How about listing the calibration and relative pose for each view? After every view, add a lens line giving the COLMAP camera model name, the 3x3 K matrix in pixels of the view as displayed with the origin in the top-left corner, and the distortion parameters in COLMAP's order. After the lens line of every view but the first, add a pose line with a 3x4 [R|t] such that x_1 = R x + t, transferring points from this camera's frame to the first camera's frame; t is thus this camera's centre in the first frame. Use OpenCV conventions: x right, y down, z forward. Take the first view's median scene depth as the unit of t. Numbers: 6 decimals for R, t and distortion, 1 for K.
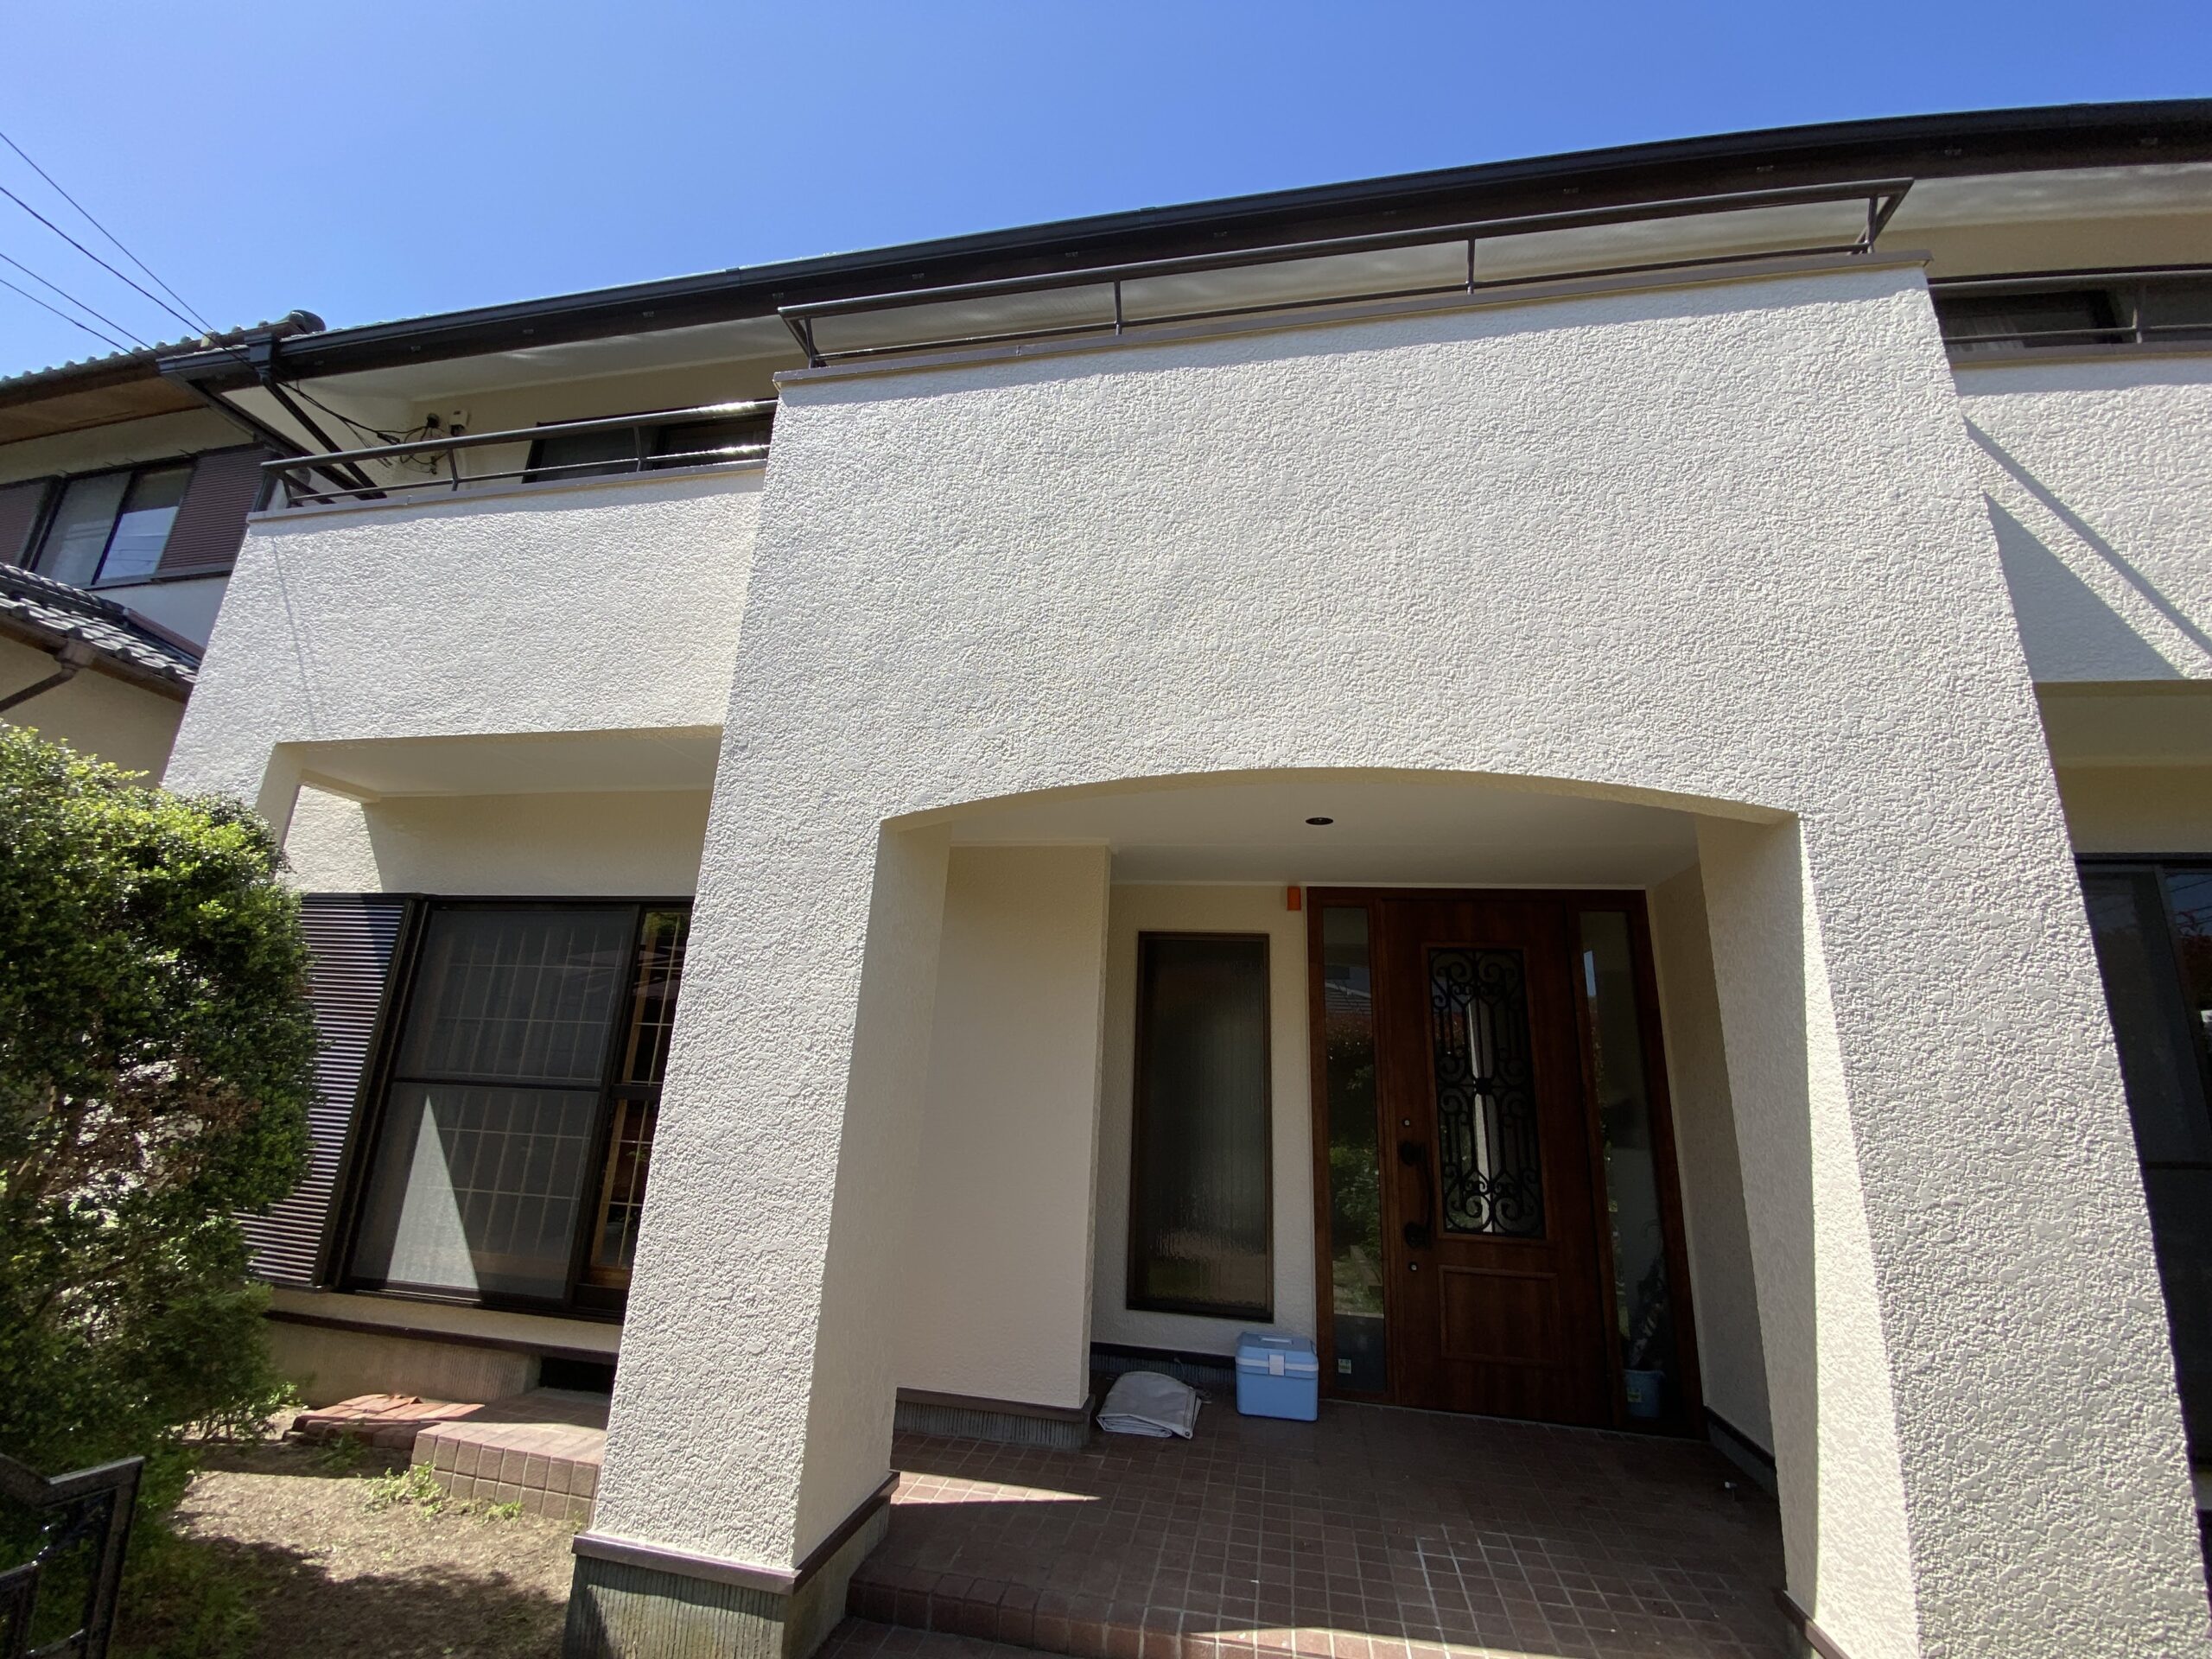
lens RADIAL K [[896.3, 0, 1101.4], [0, 896.3, 831.5], [0, 0, 1]] dist [0.040615, -0.033592]
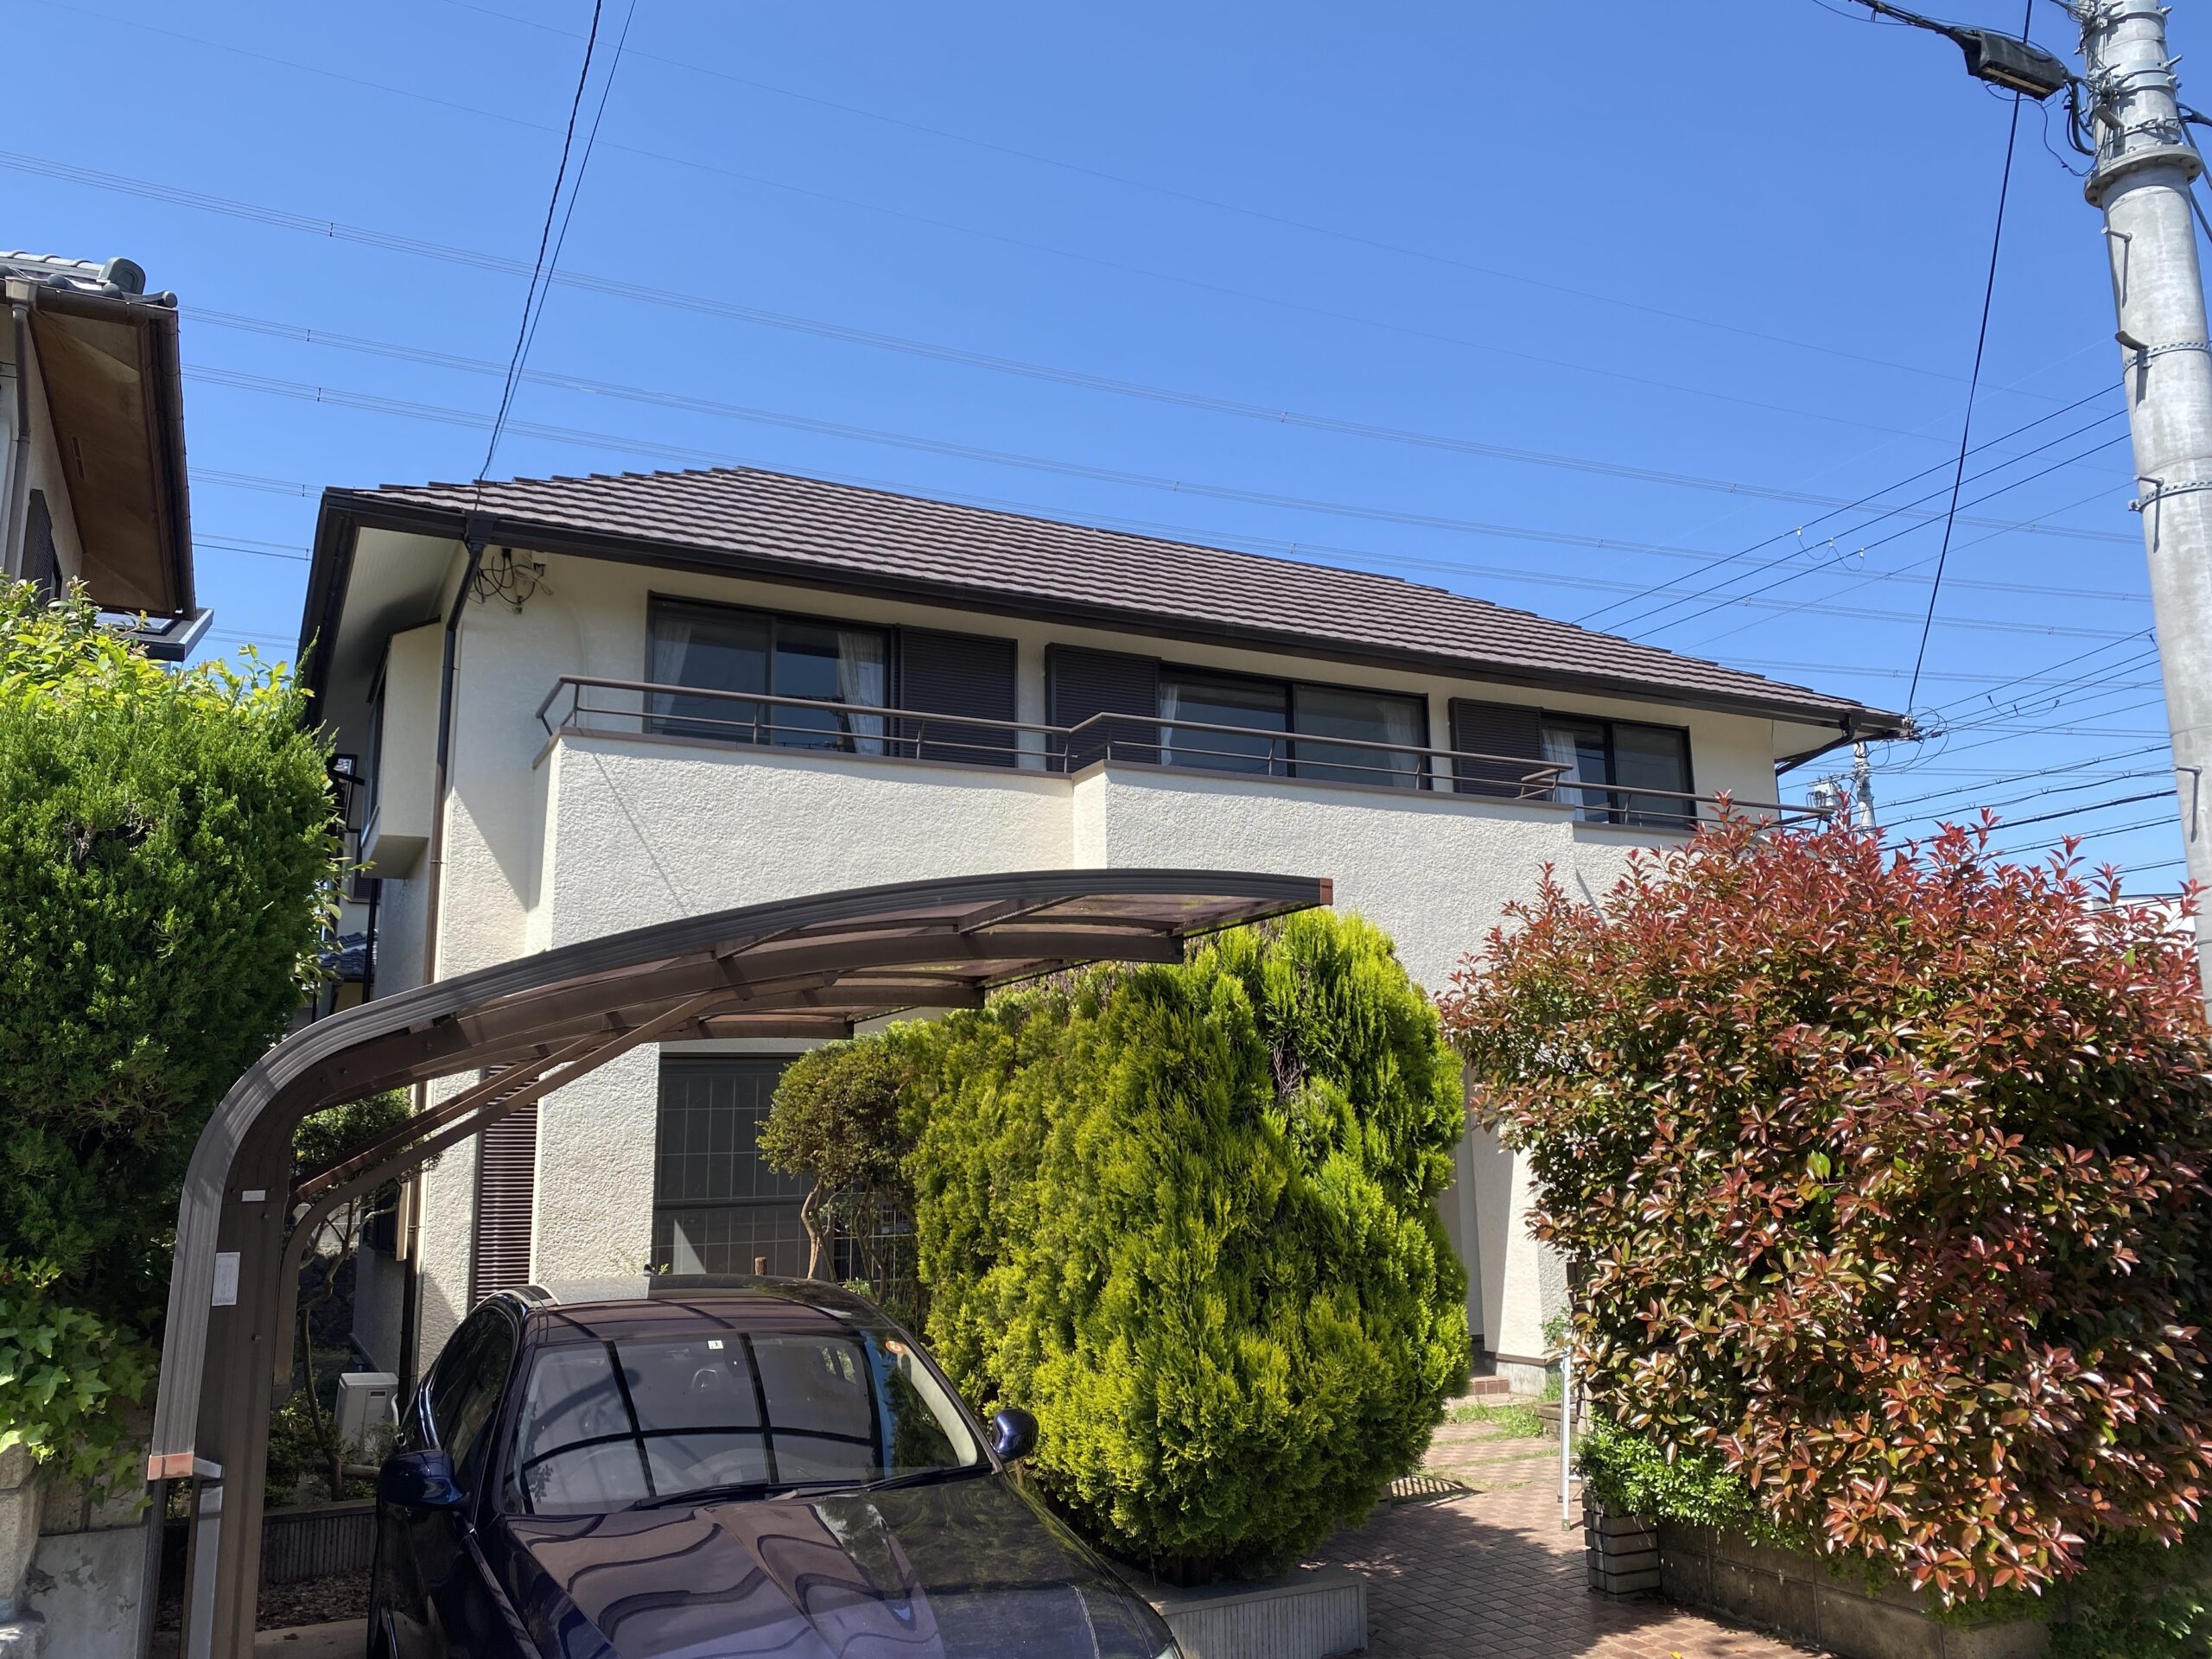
lens RADIAL K [[1680.9, 0, 1106.0], [0, 1680.9, 829.5], [0, 0, 1]] dist [0.048404, -0.004265]
pose [[0.795901, 0.056375, 0.602796, -2.642551], [-0.107127, 0.993058, 0.048572, -0.631076], [-0.595873, -0.103235, 0.796415, -1.768910]]
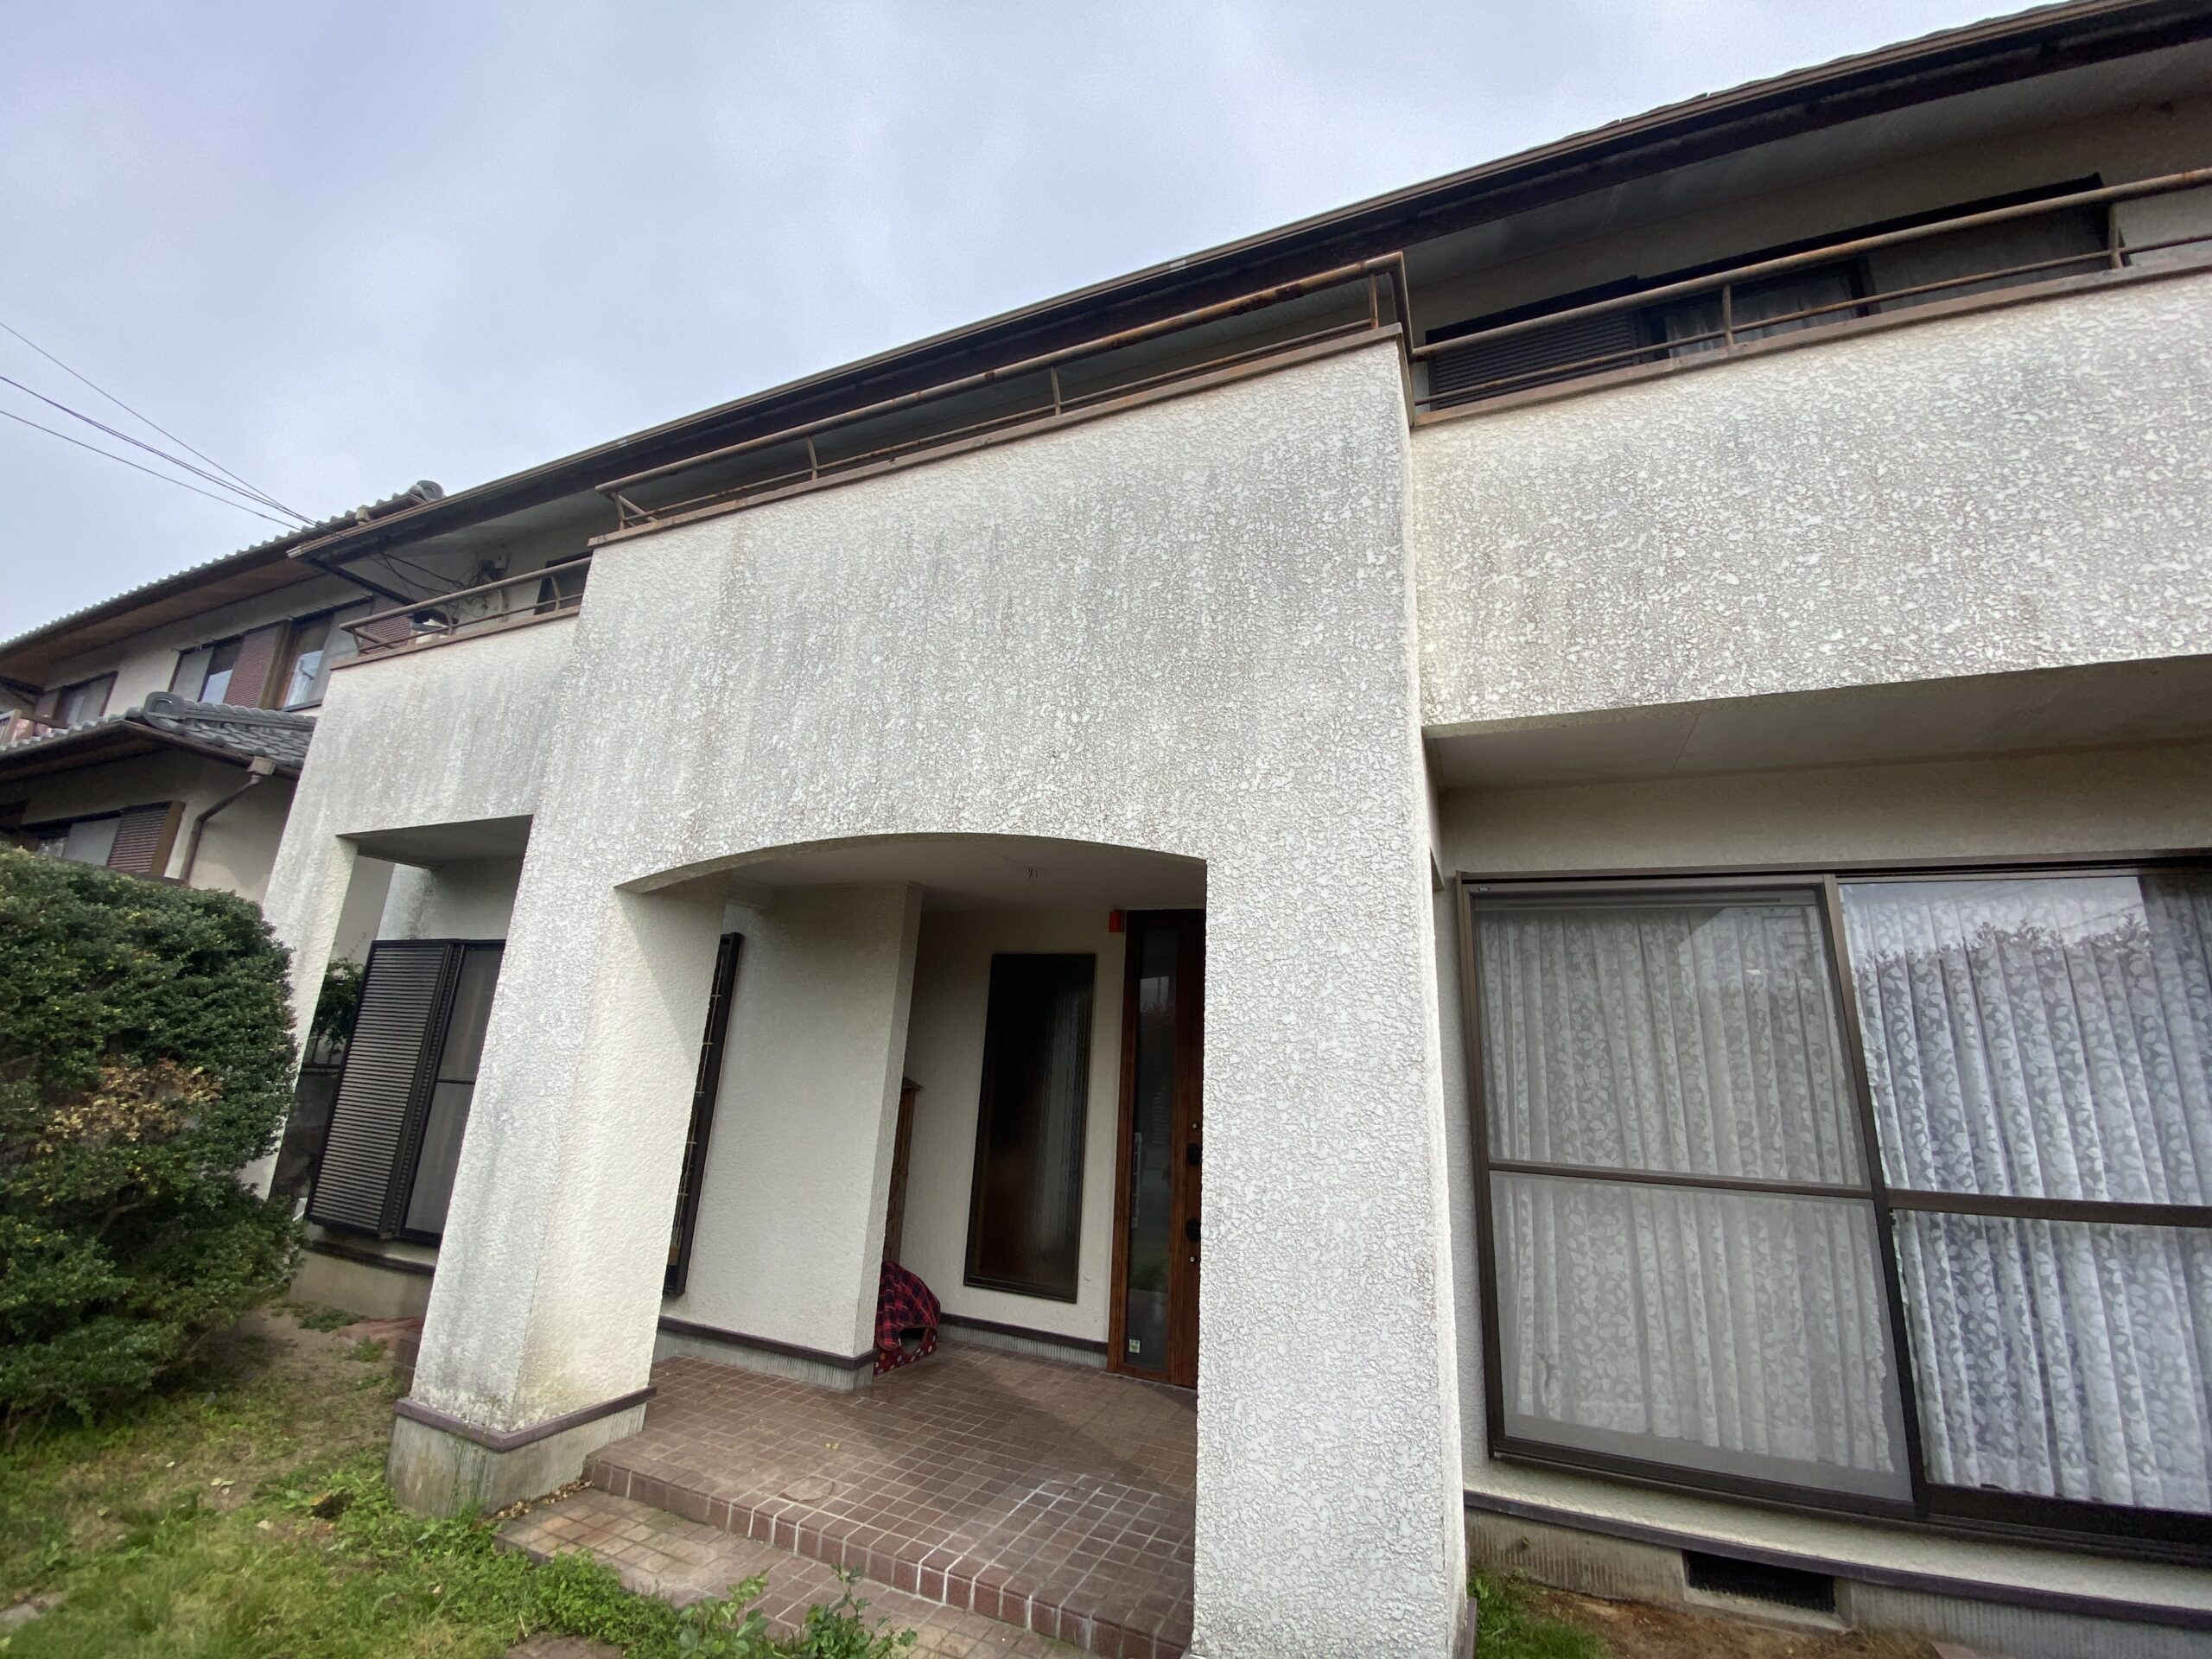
lens RADIAL K [[896.8, 0, 1110.9], [0, 896.8, 827.2], [0, 0, 1]] dist [0.012635, -0.017303]
pose [[0.976446, -0.051639, -0.209491, 0.738206], [0.049136, 0.998645, -0.017136, -0.037965], [0.210092, 0.006439, 0.977660, -0.123404]]
